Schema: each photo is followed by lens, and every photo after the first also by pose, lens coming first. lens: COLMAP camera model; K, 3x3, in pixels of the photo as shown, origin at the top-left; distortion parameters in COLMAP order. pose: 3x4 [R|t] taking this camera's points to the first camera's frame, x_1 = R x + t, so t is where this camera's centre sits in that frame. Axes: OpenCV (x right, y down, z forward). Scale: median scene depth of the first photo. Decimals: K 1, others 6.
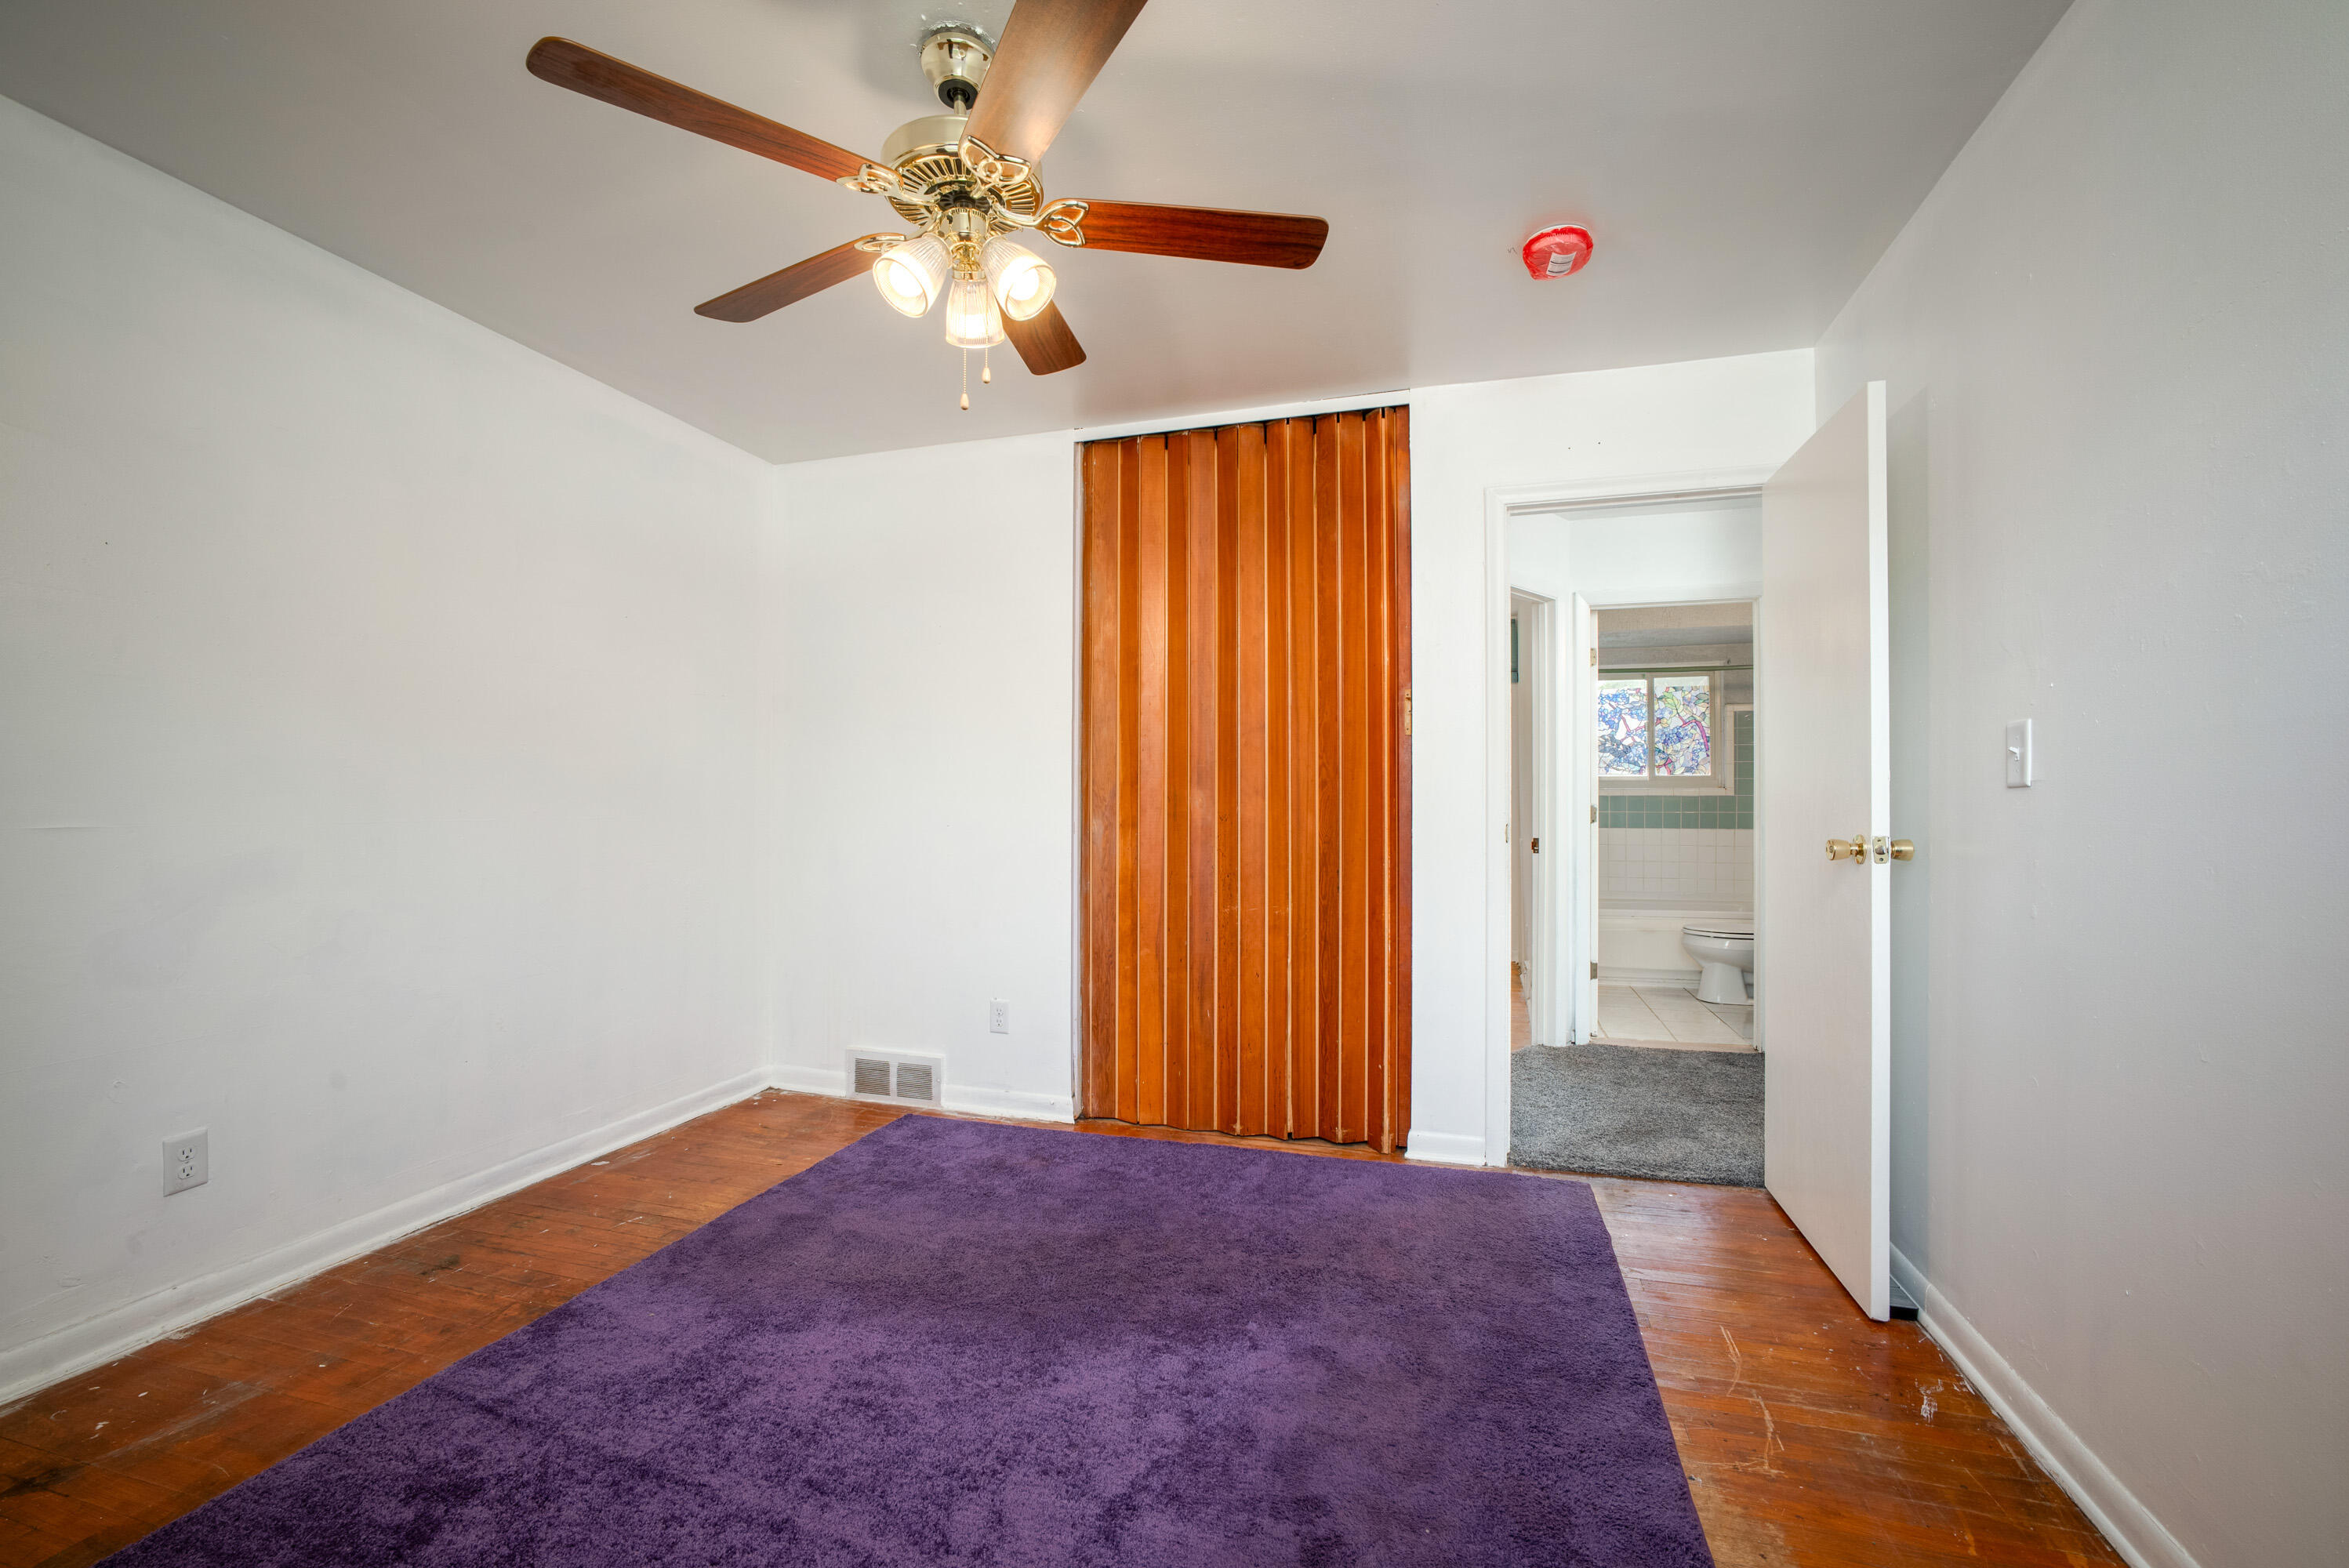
lens RADIAL K [[987.7, 0, 1174.2], [0, 987.7, 790.9], [0, 0, 1]] dist [-0.004470, 0.000299]
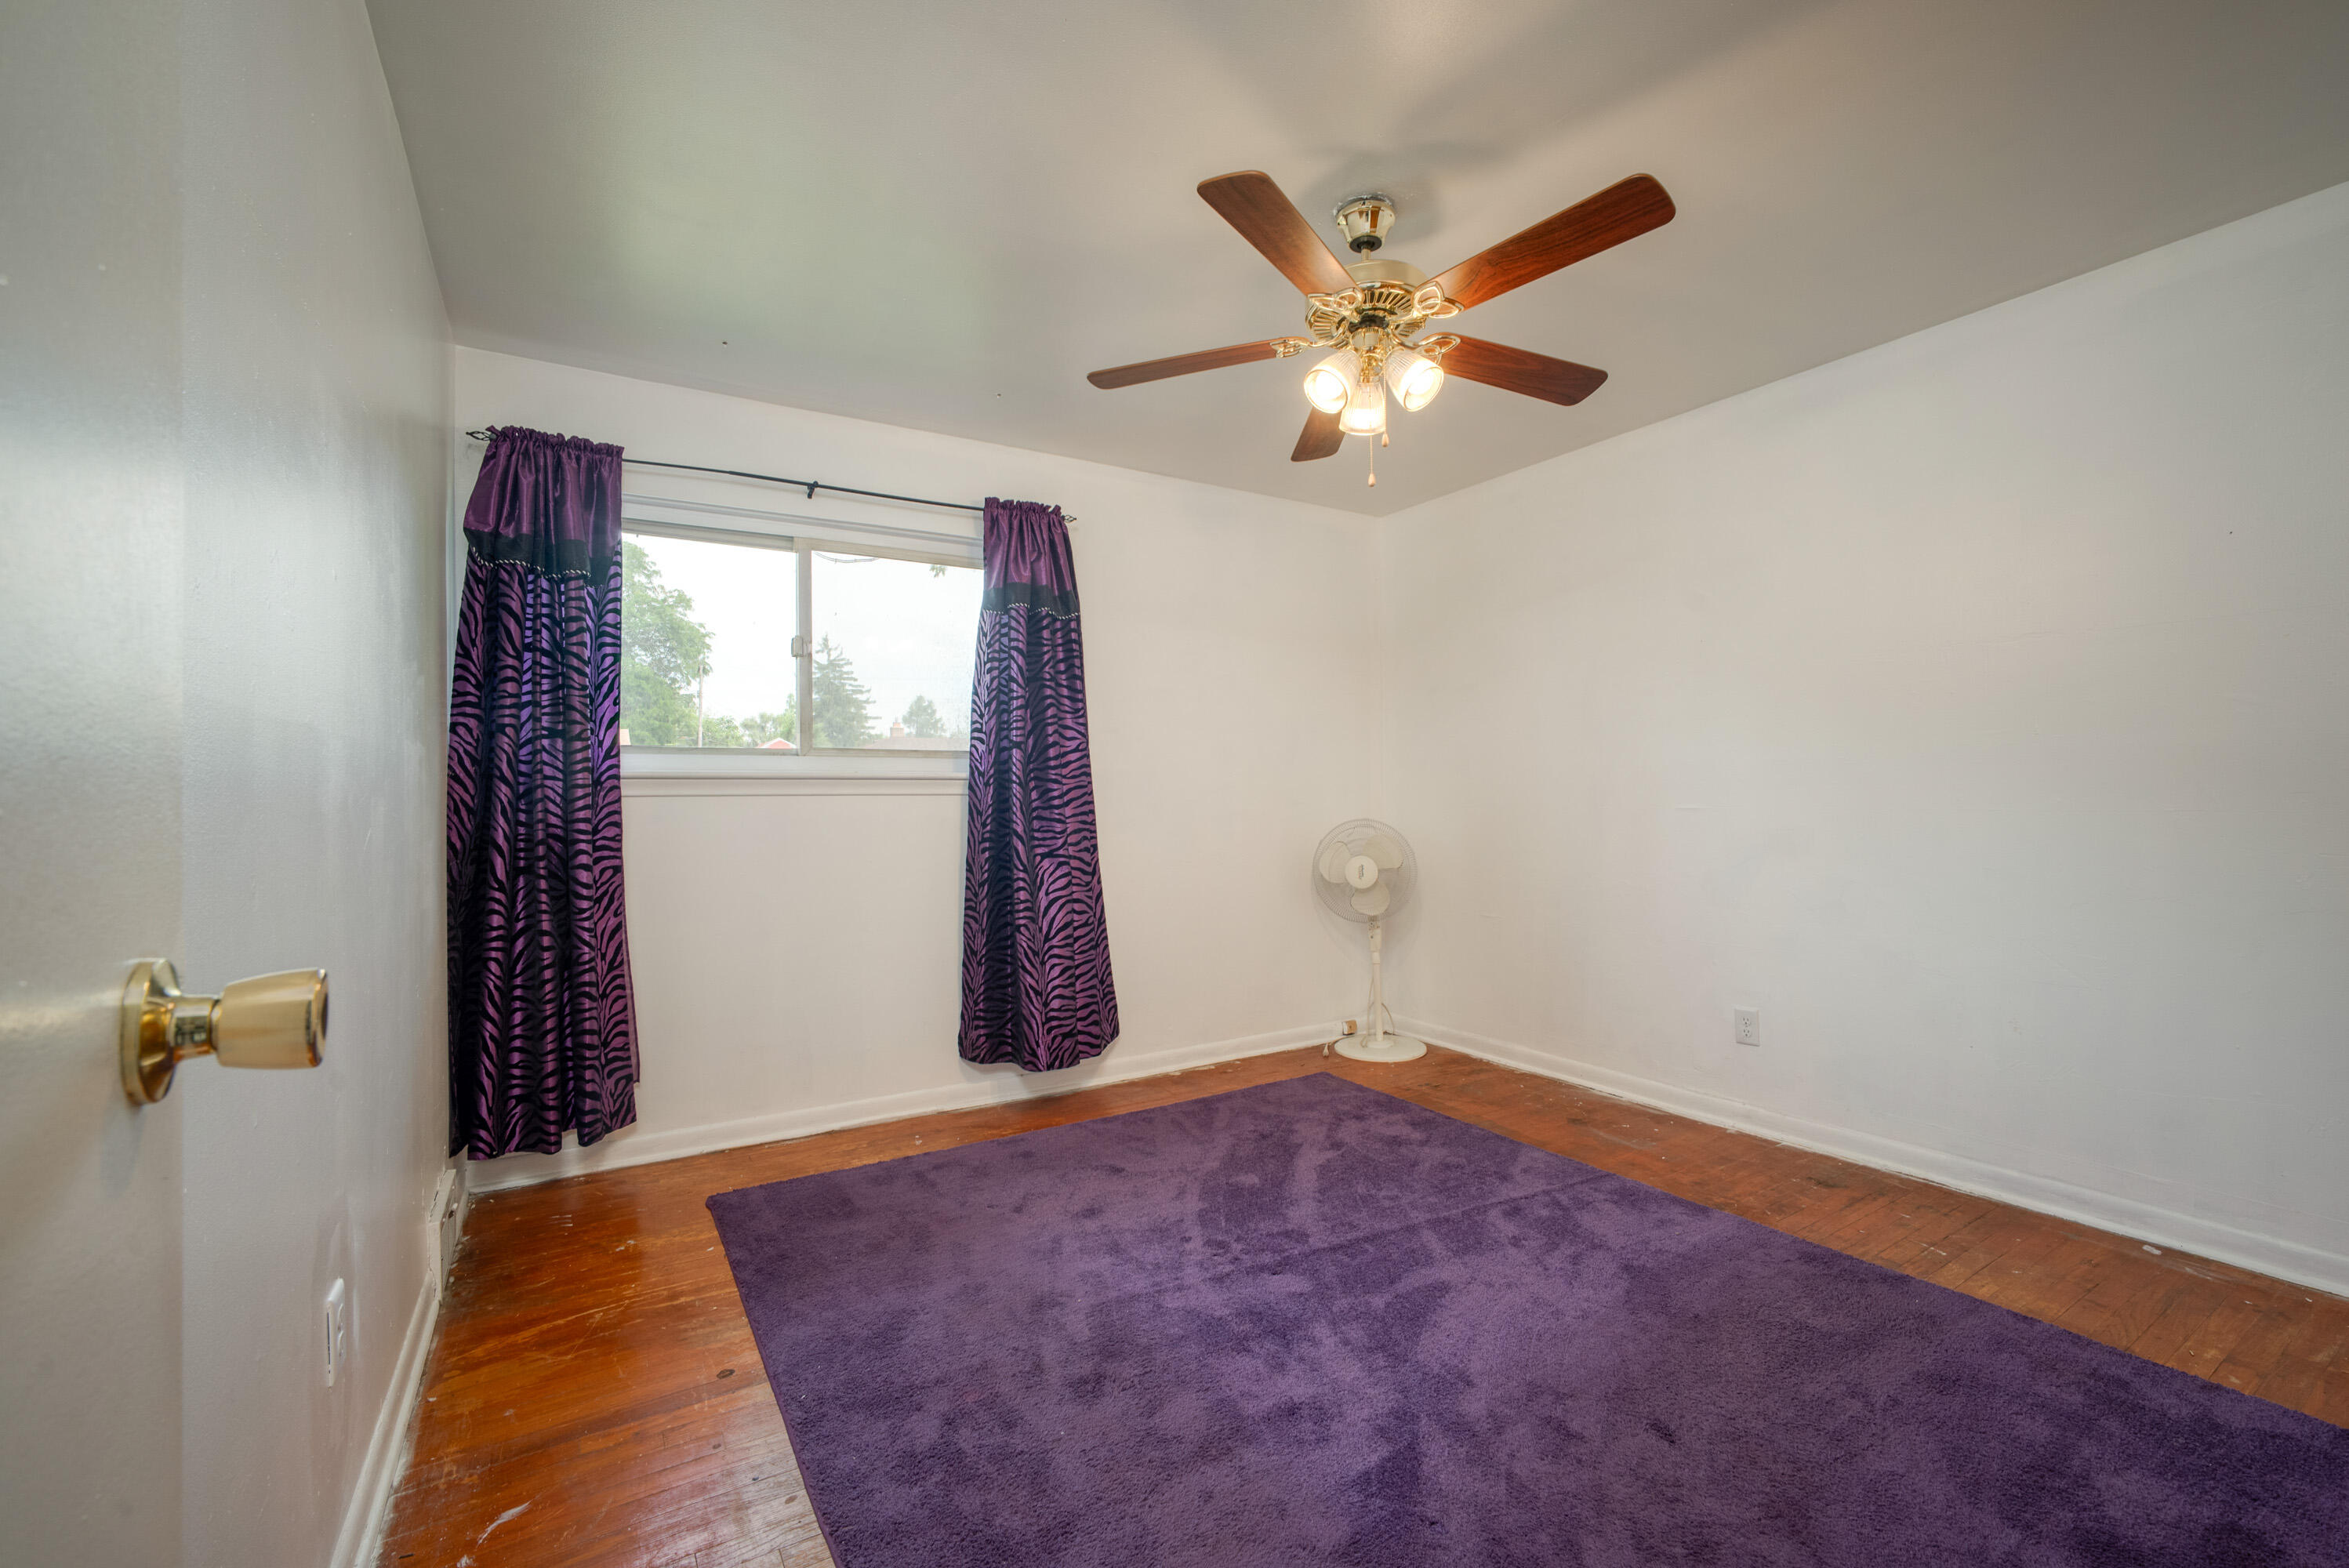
lens RADIAL K [[987.7, 0, 1170.8], [0, 987.7, 796.2], [0, 0, 1]] dist [-0.004470, 0.000299]
pose [[-0.667326, -0.003402, -0.744758, 0.643296], [0.011281, 0.999829, -0.014676, 0.024508], [0.744681, -0.018195, -0.667173, 1.168738]]
